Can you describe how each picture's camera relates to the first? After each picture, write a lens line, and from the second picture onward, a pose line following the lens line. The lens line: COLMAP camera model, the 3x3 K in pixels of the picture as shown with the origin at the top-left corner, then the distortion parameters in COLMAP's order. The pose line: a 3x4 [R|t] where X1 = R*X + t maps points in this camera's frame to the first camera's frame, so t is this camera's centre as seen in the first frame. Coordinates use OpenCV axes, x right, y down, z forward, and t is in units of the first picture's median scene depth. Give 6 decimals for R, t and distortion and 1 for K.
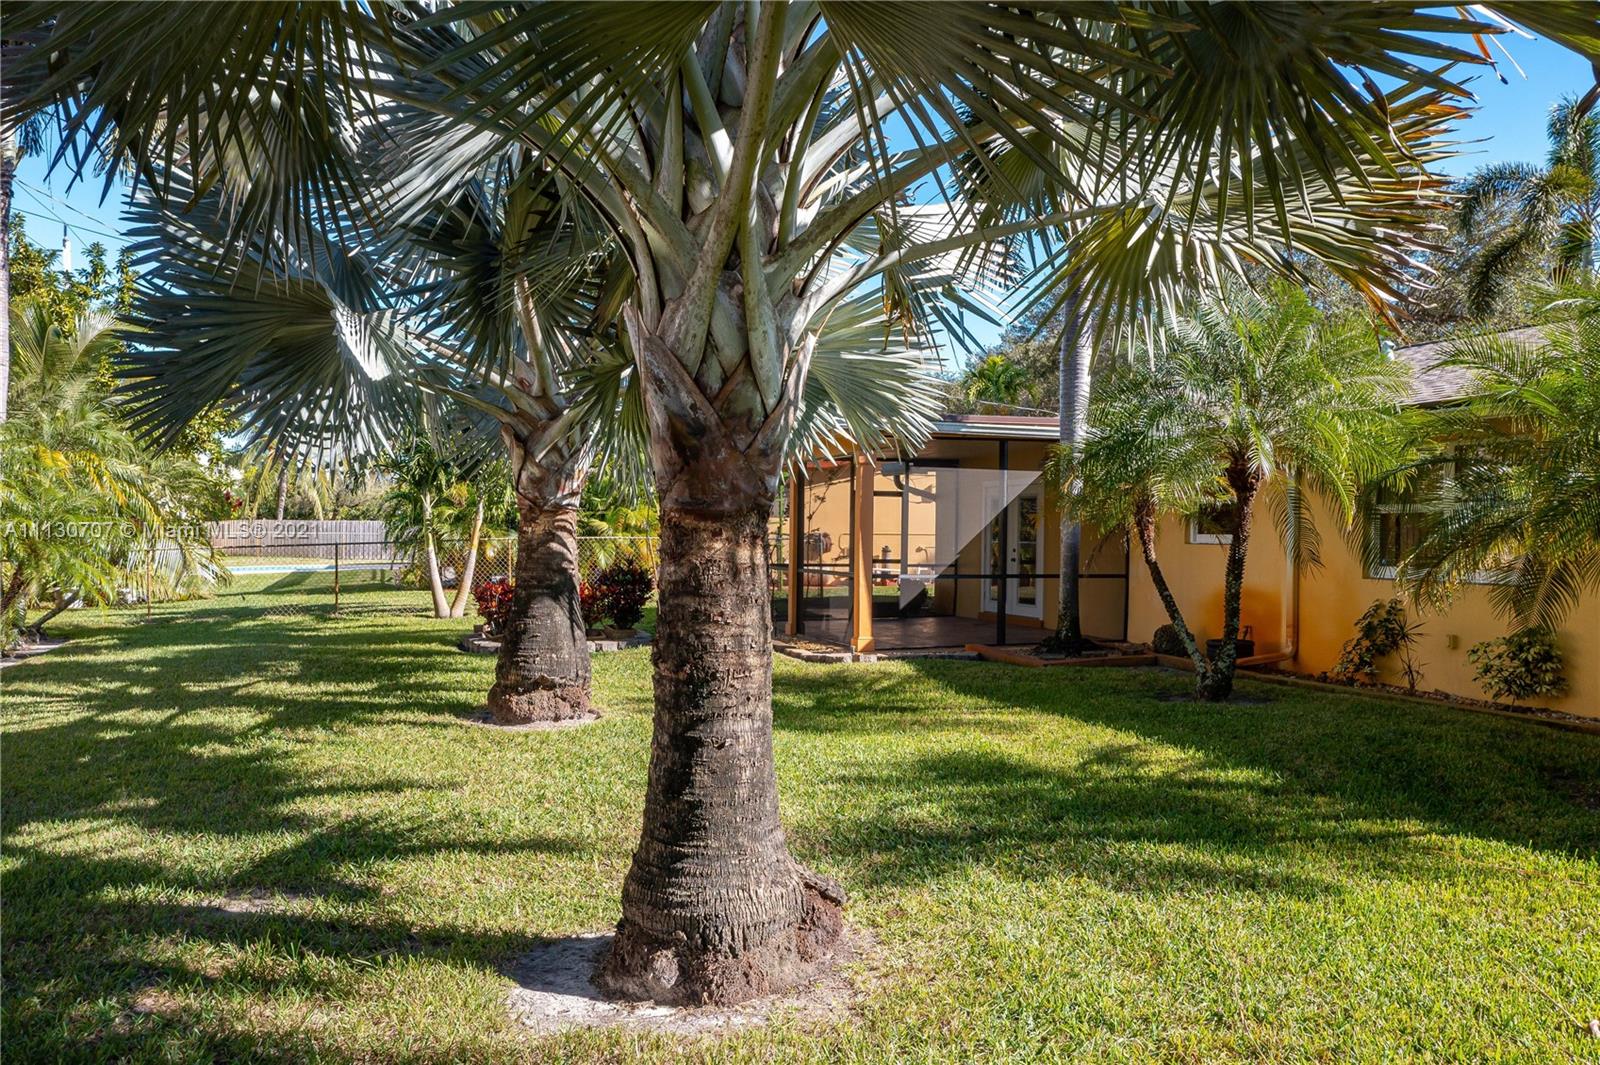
lens RADIAL K [[1291.3, 0, 800.0], [0, 1291.3, 532.5], [0, 0, 1]] dist [0.023734, 0.012340]
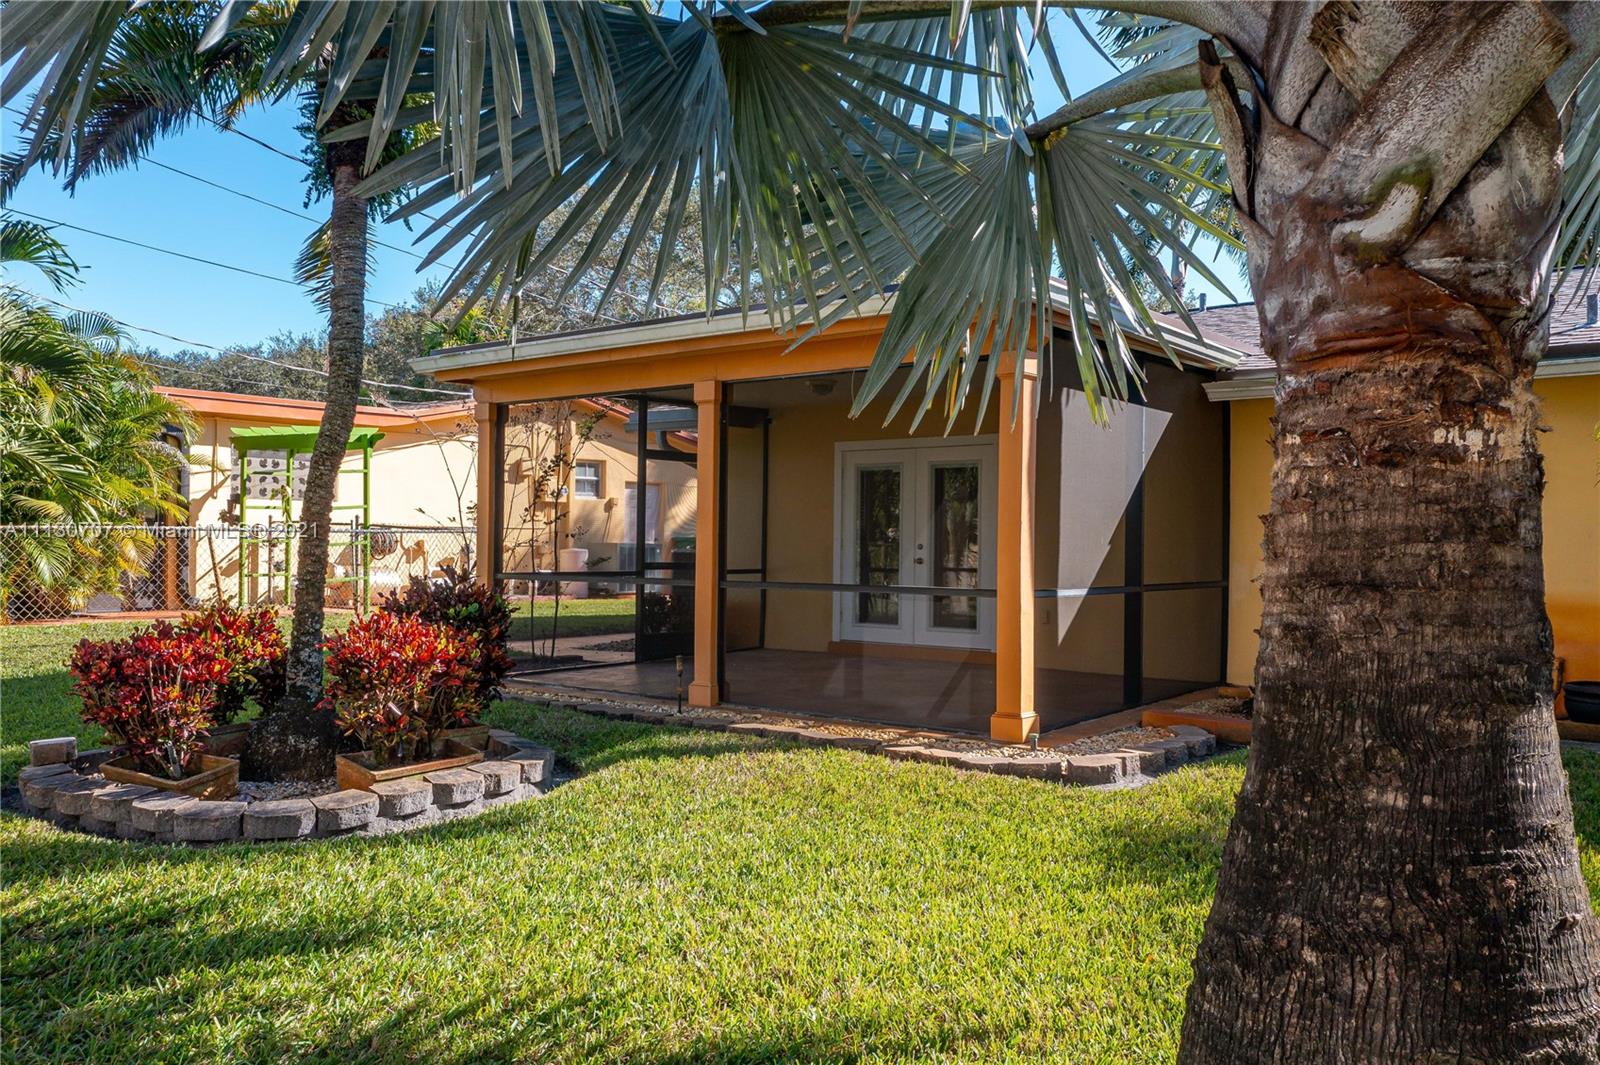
lens RADIAL K [[1280.0, 0, 800.0], [0, 1280.0, 532.5], [0, 0, 1]] dist [0.005080, 0.030778]
pose [[0.868027, 0.001418, 0.496516, -0.297542], [0.002705, 0.999968, -0.007585, 0.013301], [-0.496510, 0.007927, 0.867995, 0.624101]]
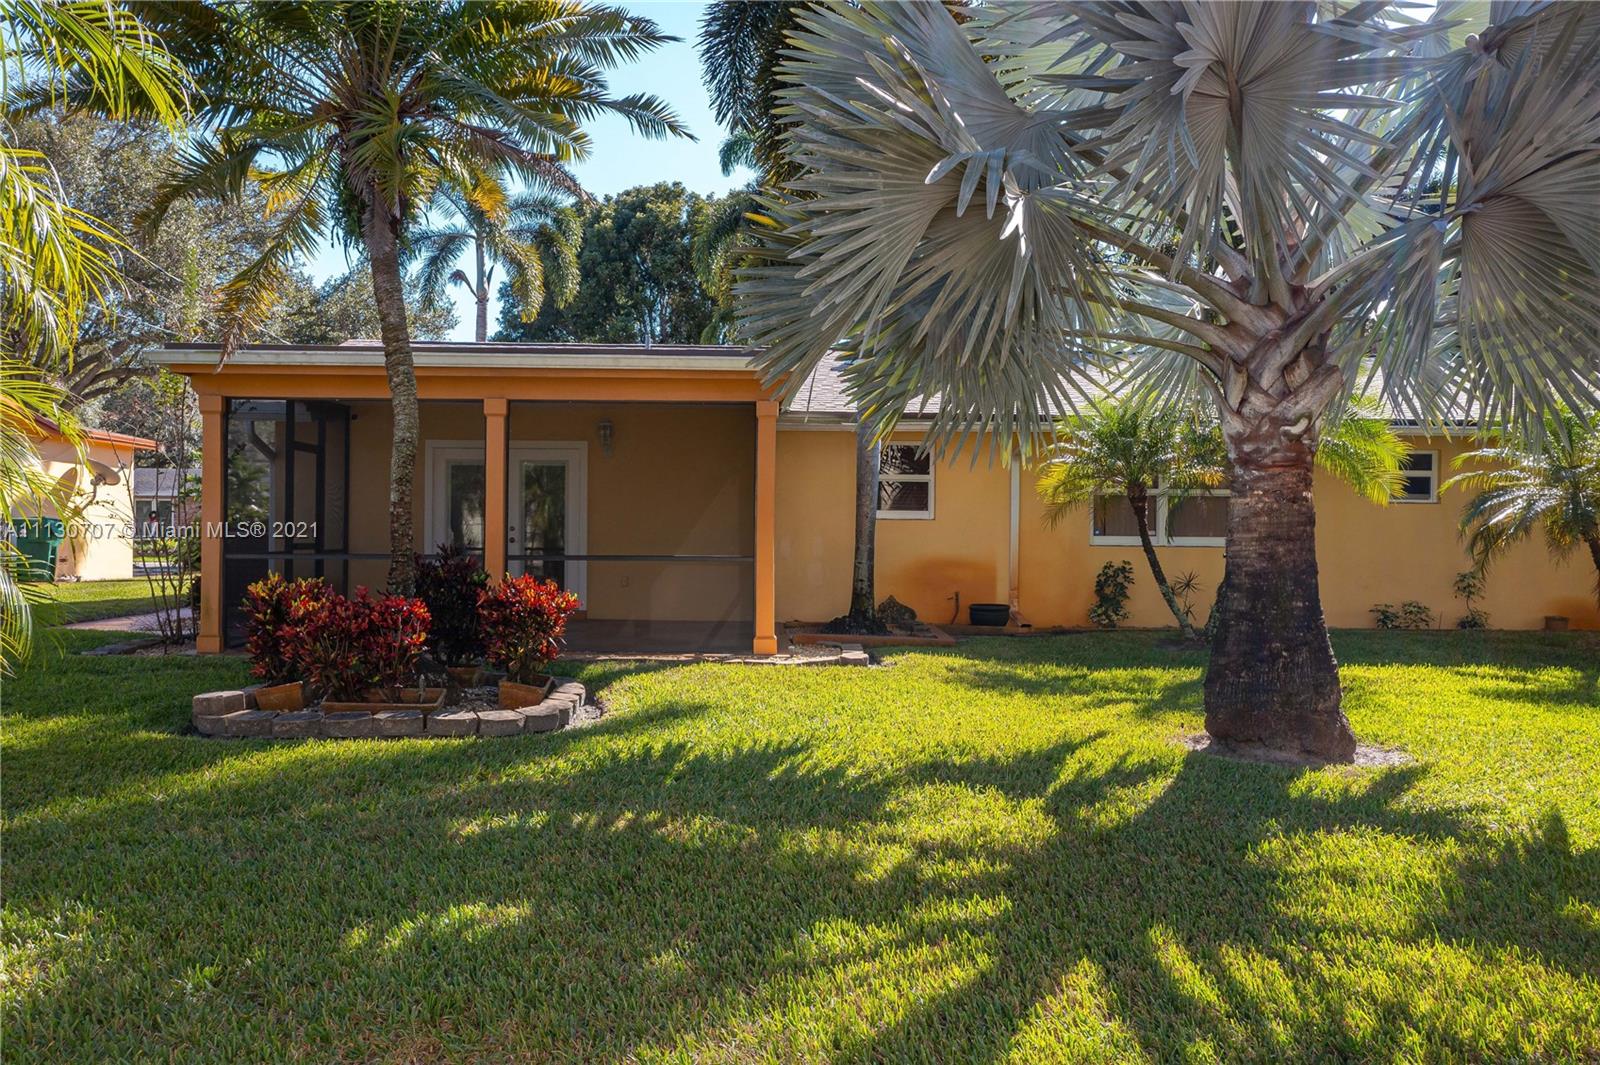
lens RADIAL K [[1280.0, 0, 800.0], [0, 1280.0, 532.5], [0, 0, 1]] dist [0.005080, 0.030778]
pose [[0.347093, -0.009217, 0.937785, -0.721409], [0.001987, 0.999957, 0.009092, 0.010876], [-0.937829, -0.001293, 0.347096, 0.737032]]
